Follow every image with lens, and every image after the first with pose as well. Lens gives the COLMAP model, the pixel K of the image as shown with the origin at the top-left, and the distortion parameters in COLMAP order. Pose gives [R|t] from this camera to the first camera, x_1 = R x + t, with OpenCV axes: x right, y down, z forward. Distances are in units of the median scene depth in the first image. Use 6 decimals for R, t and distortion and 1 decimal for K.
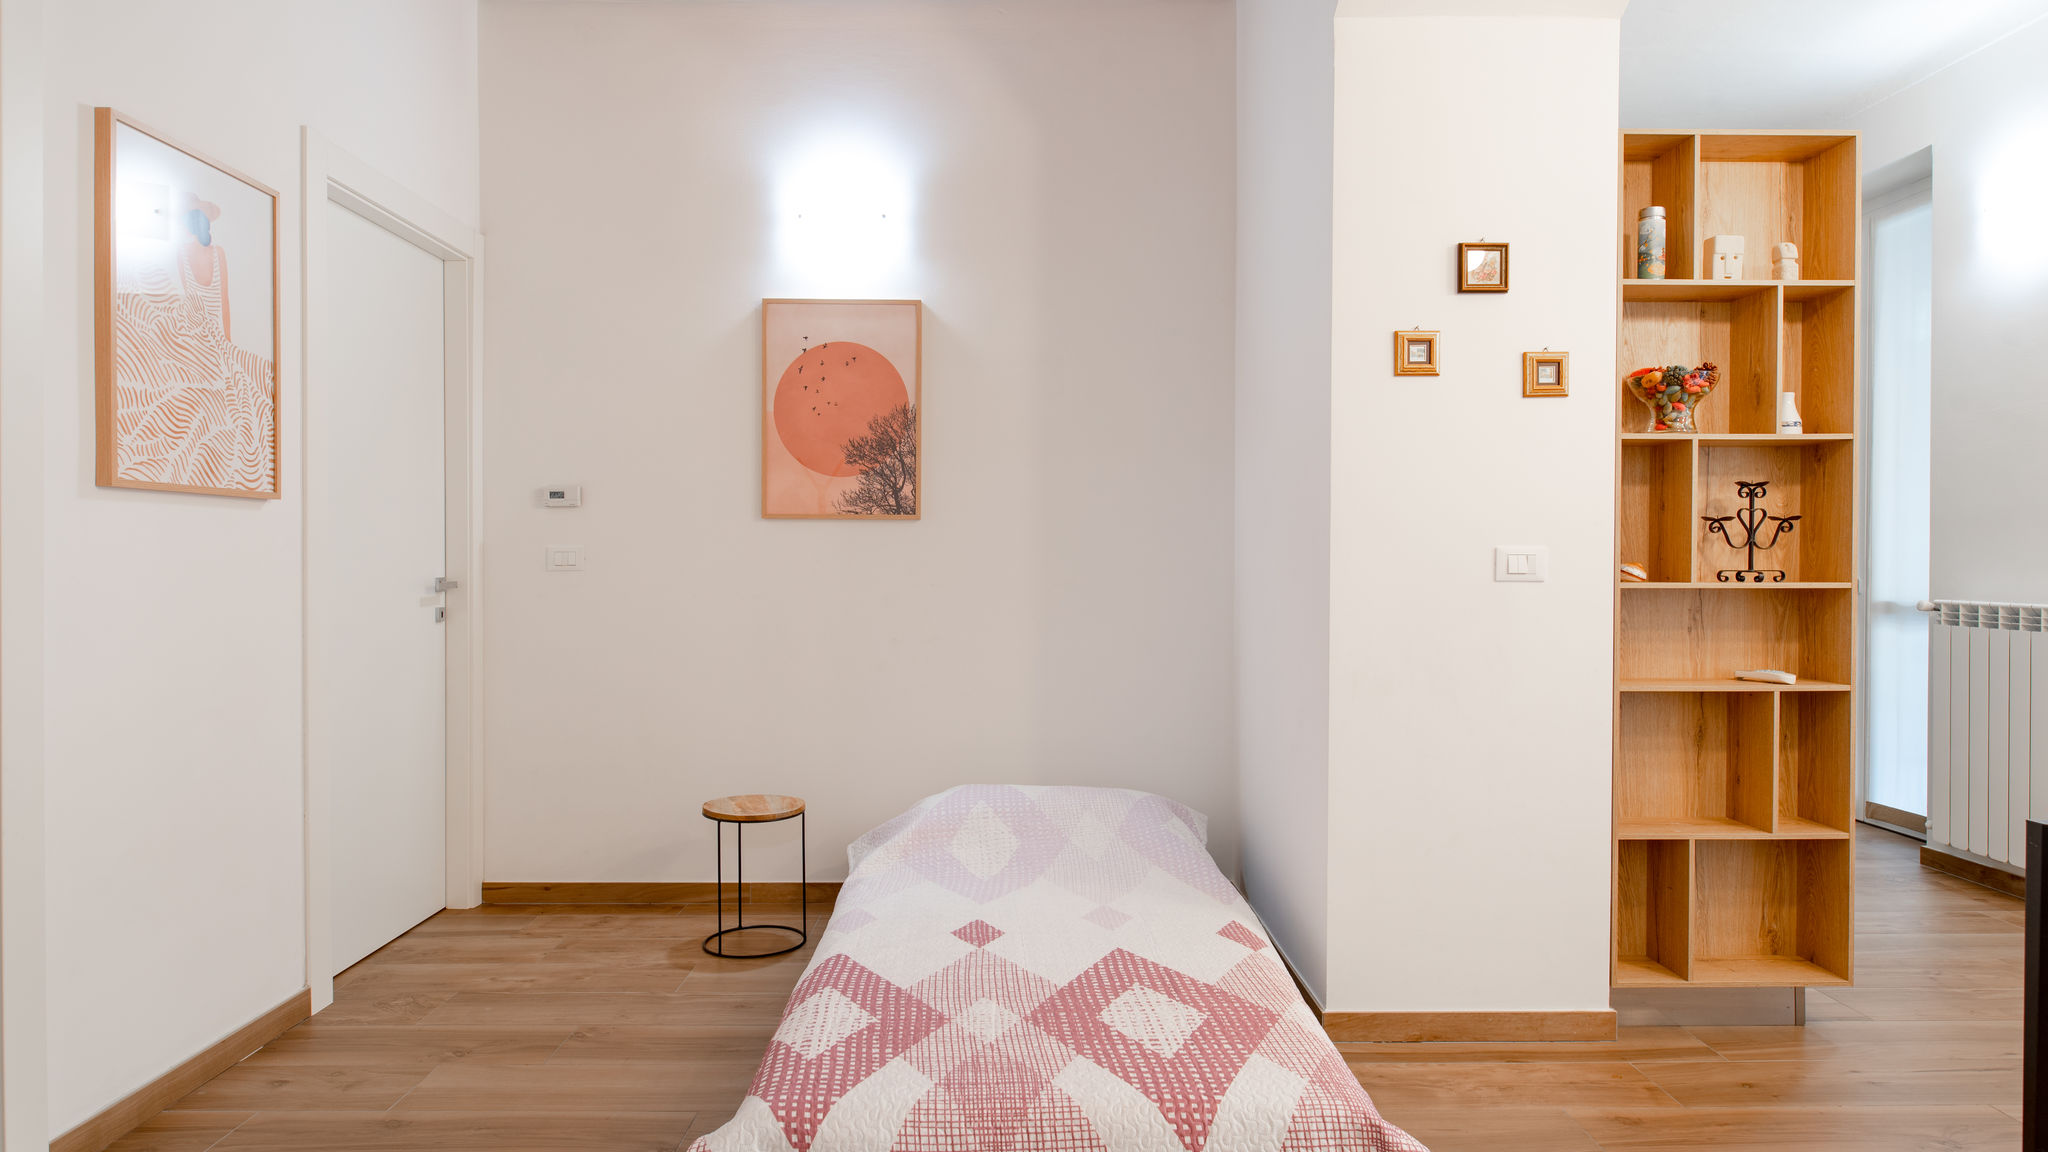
lens RADIAL K [[1237.7, 0, 1021.8], [0, 1237.7, 573.1], [0, 0, 1]] dist [-0.002748, -0.000844]
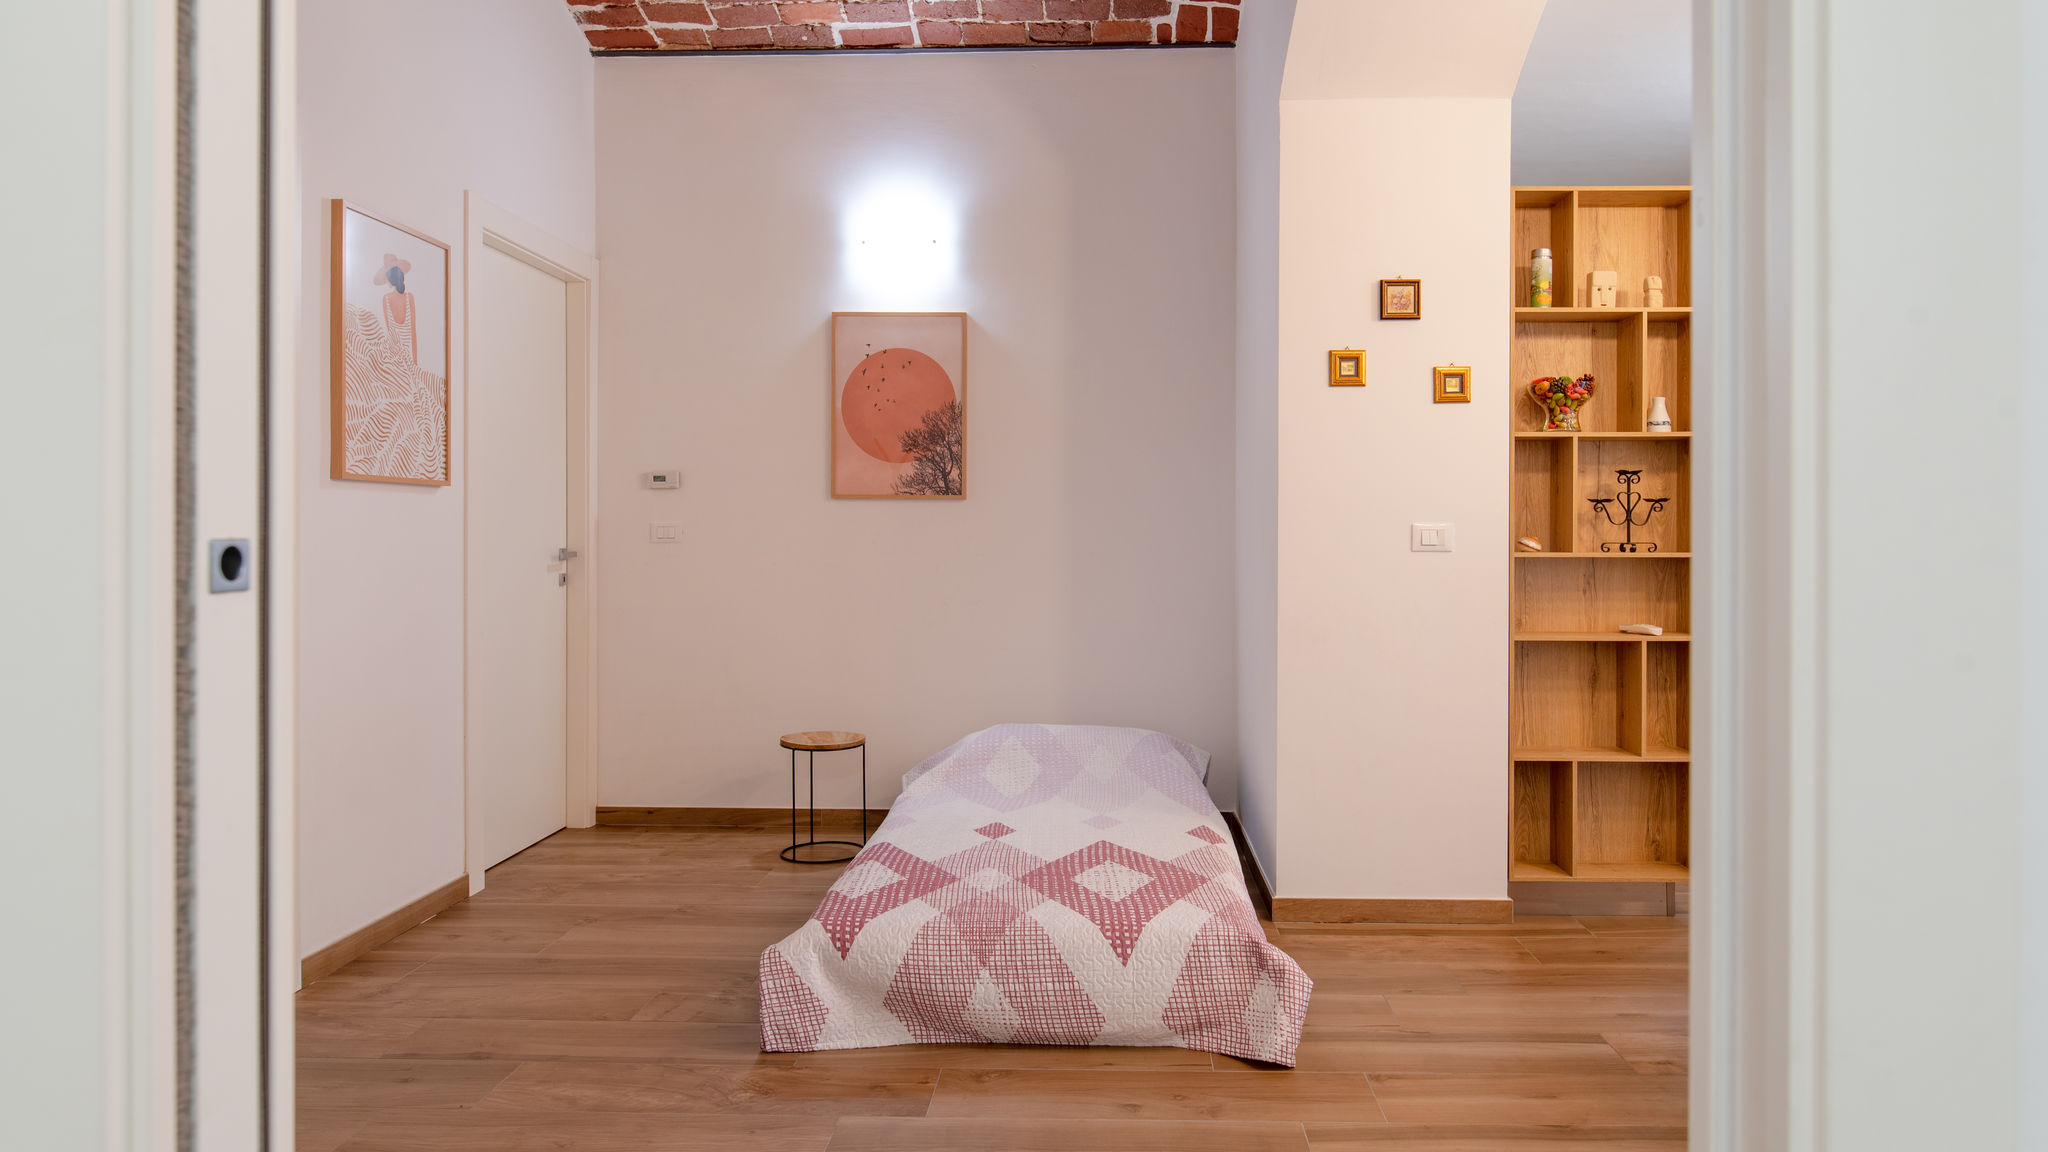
lens RADIAL K [[1237.7, 0, 1062.8], [0, 1237.7, 540.8], [0, 0, 1]] dist [-0.002748, -0.000844]
pose [[0.999416, 0.000663, -0.034173, 0.073185], [-0.000822, 0.999989, -0.004653, 0.002231], [0.034170, 0.004678, 0.999405, -0.246164]]
